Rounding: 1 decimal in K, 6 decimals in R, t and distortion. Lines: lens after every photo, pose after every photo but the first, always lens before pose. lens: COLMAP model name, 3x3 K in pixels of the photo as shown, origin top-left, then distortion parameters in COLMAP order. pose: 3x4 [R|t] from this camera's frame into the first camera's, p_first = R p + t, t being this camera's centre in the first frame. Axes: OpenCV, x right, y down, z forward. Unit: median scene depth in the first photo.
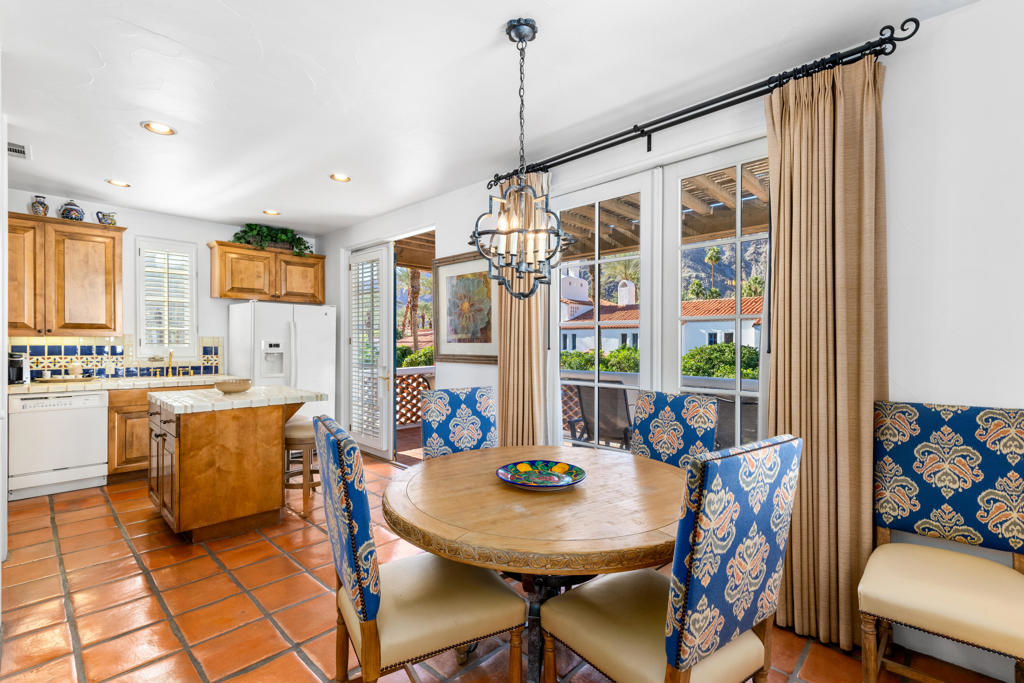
lens RADIAL K [[462.4, 0, 514.5], [0, 462.4, 343.3], [0, 0, 1]] dist [0.008493, -0.003584]
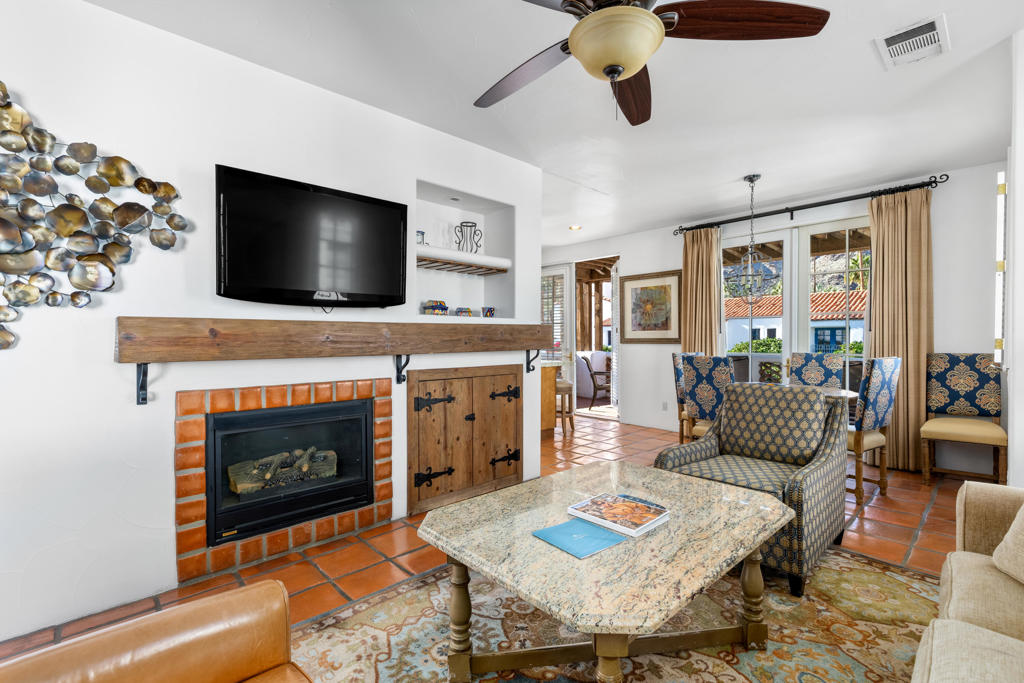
lens RADIAL K [[462.4, 0, 513.1], [0, 462.4, 342.6], [0, 0, 1]] dist [0.008493, -0.003584]
pose [[0.998645, -0.002590, -0.051967, -0.457906], [0.002730, 0.999993, 0.002621, 0.032031], [0.051960, -0.002759, 0.998645, -0.555975]]
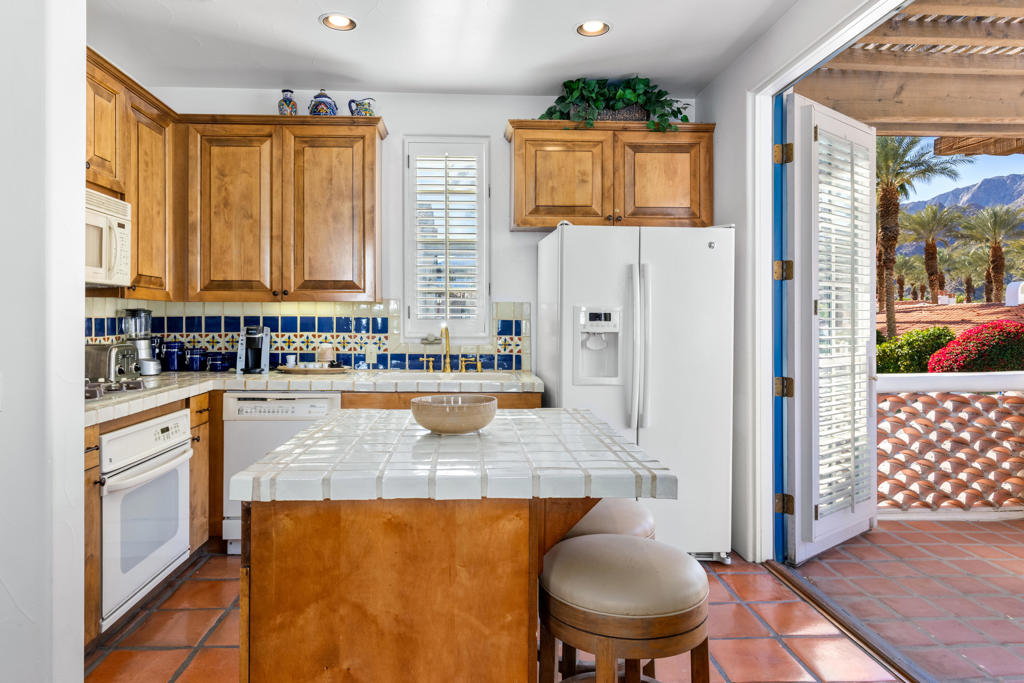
lens RADIAL K [[638.7, 0, 489.0], [0, 638.7, 319.2], [0, 0, 1]] dist [0.003188, -0.002399]
pose [[0.721297, -0.002391, -0.692622, -0.184040], [-0.003735, 0.999966, -0.007342, 0.014640], [0.692616, 0.007883, 0.721263, 0.545728]]
